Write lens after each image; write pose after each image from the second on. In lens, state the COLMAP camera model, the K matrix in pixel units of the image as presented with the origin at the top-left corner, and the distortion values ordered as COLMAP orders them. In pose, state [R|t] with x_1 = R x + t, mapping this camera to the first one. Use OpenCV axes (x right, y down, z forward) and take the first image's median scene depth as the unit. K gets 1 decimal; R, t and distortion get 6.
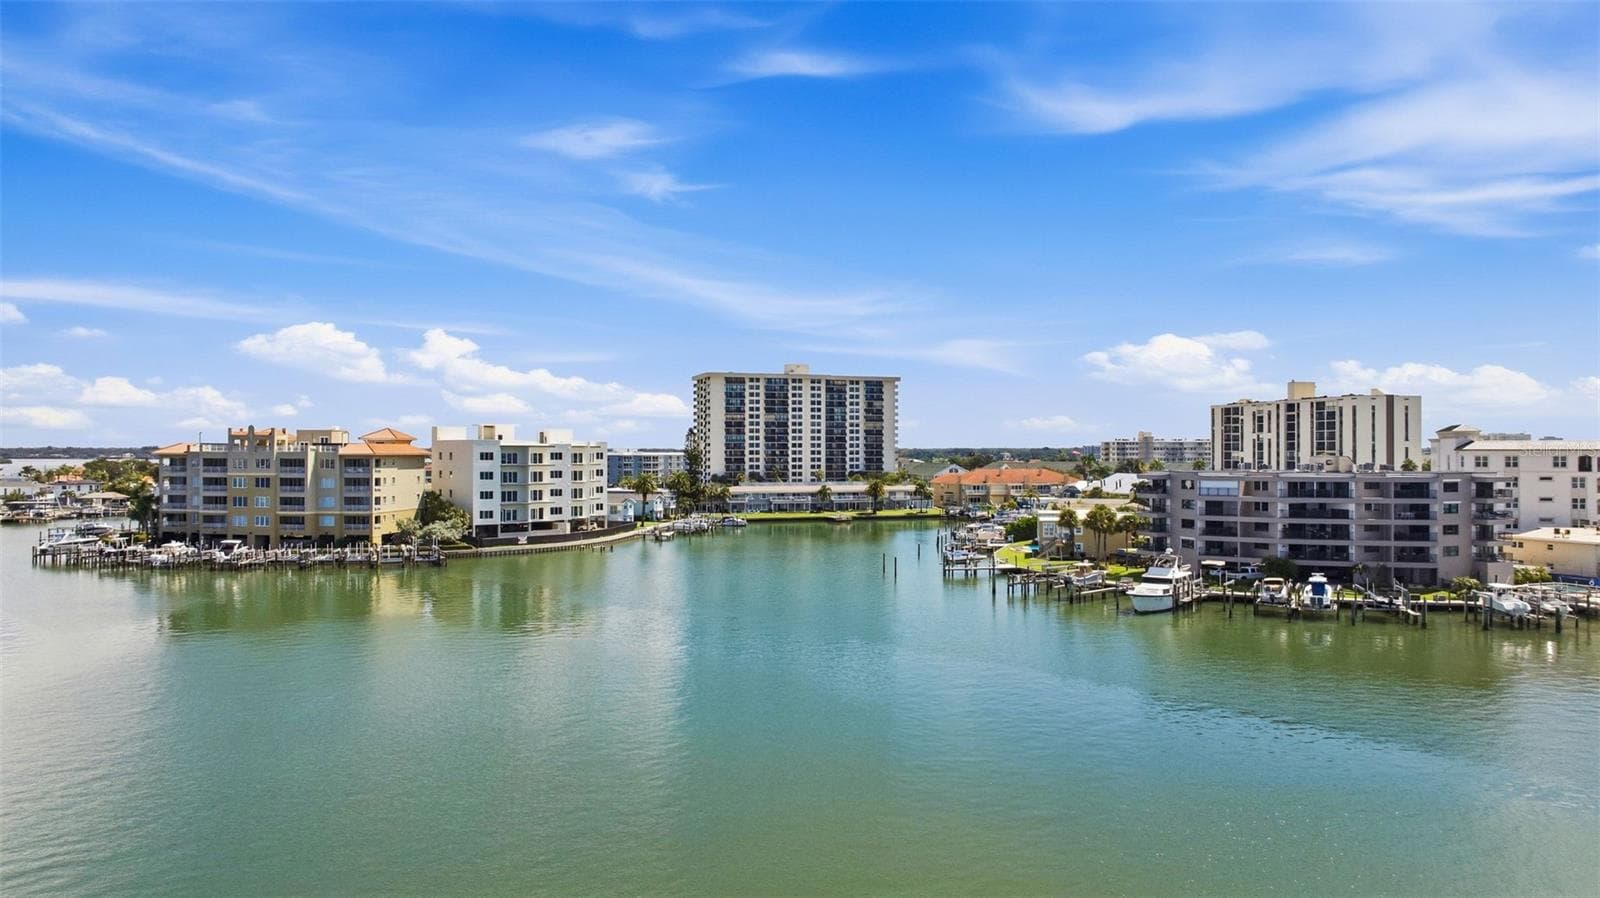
lens RADIAL K [[1117.0, 0, 800.0], [0, 1117.0, 449.0], [0, 0, 1]] dist [-0.040066, 0.053987]
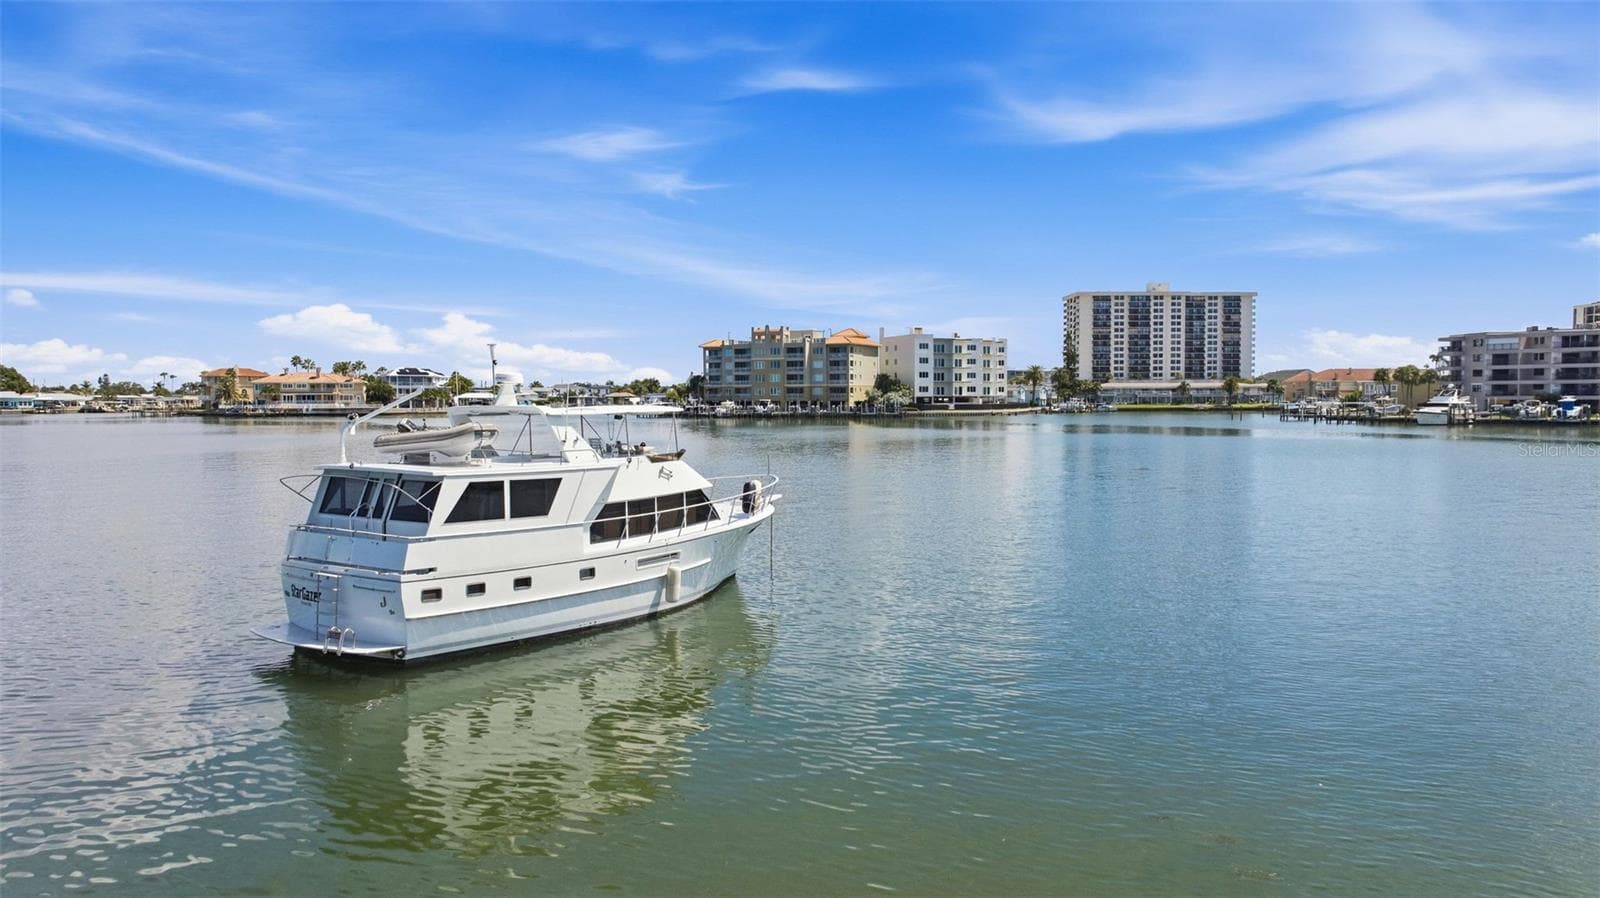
lens RADIAL K [[1117.0, 0, 800.0], [0, 1117.0, 449.0], [0, 0, 1]] dist [-0.040066, 0.053987]
pose [[0.952806, 0.009677, -0.303424, -0.006891], [0.006234, 0.998657, 0.051427, 0.039664], [0.303515, -0.050891, 0.951467, -0.228366]]
